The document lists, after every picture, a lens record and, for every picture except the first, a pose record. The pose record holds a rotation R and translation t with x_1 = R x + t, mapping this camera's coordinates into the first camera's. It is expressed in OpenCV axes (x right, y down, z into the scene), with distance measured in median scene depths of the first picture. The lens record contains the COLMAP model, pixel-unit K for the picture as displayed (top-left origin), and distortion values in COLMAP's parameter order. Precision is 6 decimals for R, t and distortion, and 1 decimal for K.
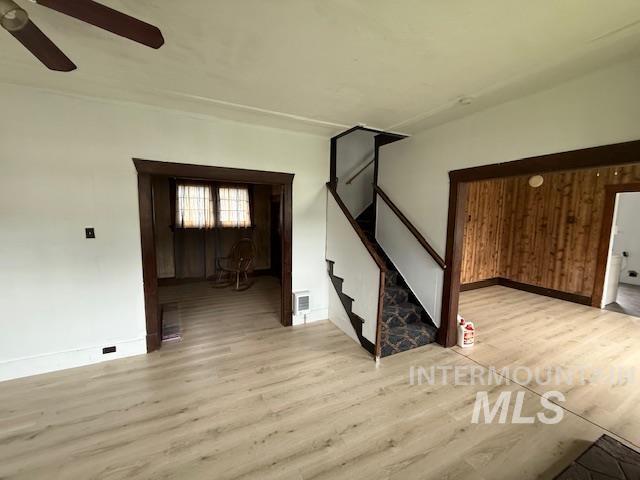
lens RADIAL K [[254.5, 0, 318.1], [0, 254.5, 239.7], [0, 0, 1]] dist [-0.002348, -0.000168]
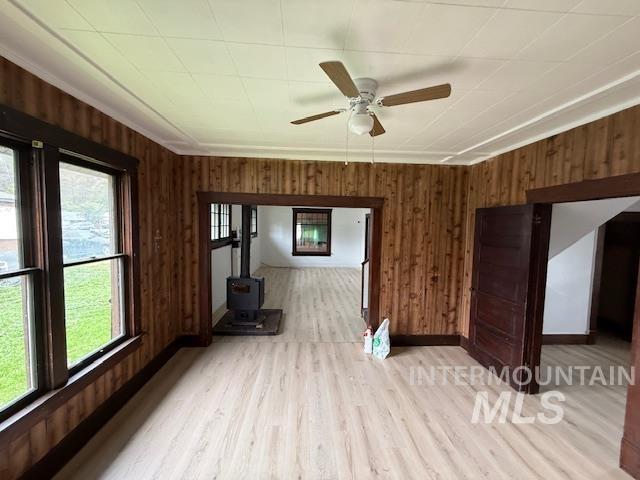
lens RADIAL K [[254.5, 0, 317.9], [0, 254.5, 238.5], [0, 0, 1]] dist [-0.002348, -0.000168]
pose [[-0.396743, 0.030184, -0.917433, 1.626067], [-0.118666, 0.989386, 0.083868, -0.136332], [0.910227, 0.142142, -0.388950, 1.128077]]
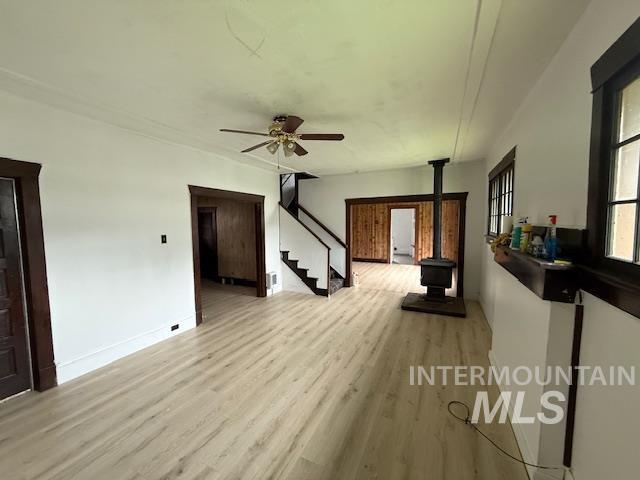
lens RADIAL K [[254.5, 0, 318.6], [0, 254.5, 240.6], [0, 0, 1]] dist [-0.002348, -0.000168]
pose [[0.793366, -0.066750, 0.605074, -0.821519], [0.082872, 0.996559, 0.001277, 0.037404], [-0.603078, 0.049131, 0.796168, -0.431654]]
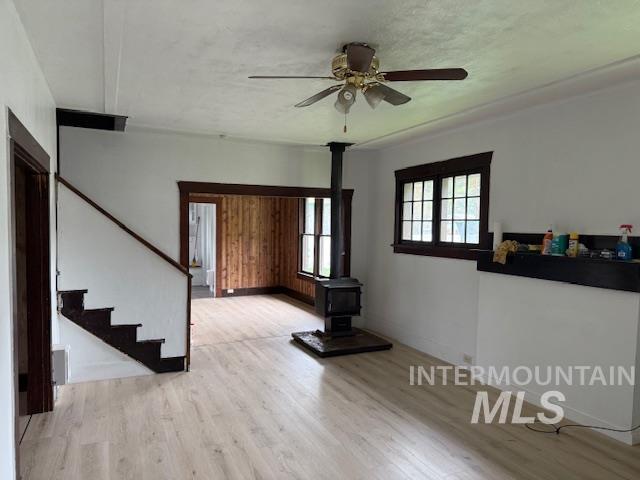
lens RADIAL K [[443.9, 0, 322.3], [0, 443.9, 240.4], [0, 0, 1]] dist [0.005688, -0.005321]
pose [[0.017251, -0.048088, 0.998694, -1.237060], [0.090644, 0.994805, 0.046335, -0.048915], [-0.995734, 0.089727, 0.021521, 0.341638]]
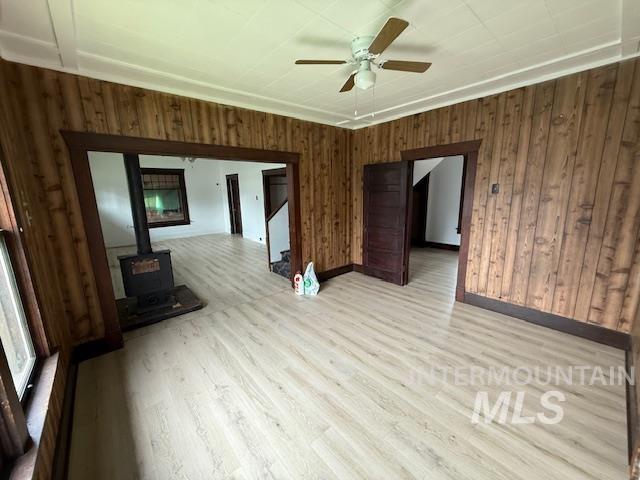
lens RADIAL K [[254.5, 0, 317.7], [0, 254.5, 239.2], [0, 0, 1]] dist [-0.002348, -0.000168]
pose [[0.245066, 0.170107, -0.954466, 1.710367], [-0.074333, 0.984886, 0.156443, -0.052240], [0.966653, 0.032610, 0.254007, 0.733234]]
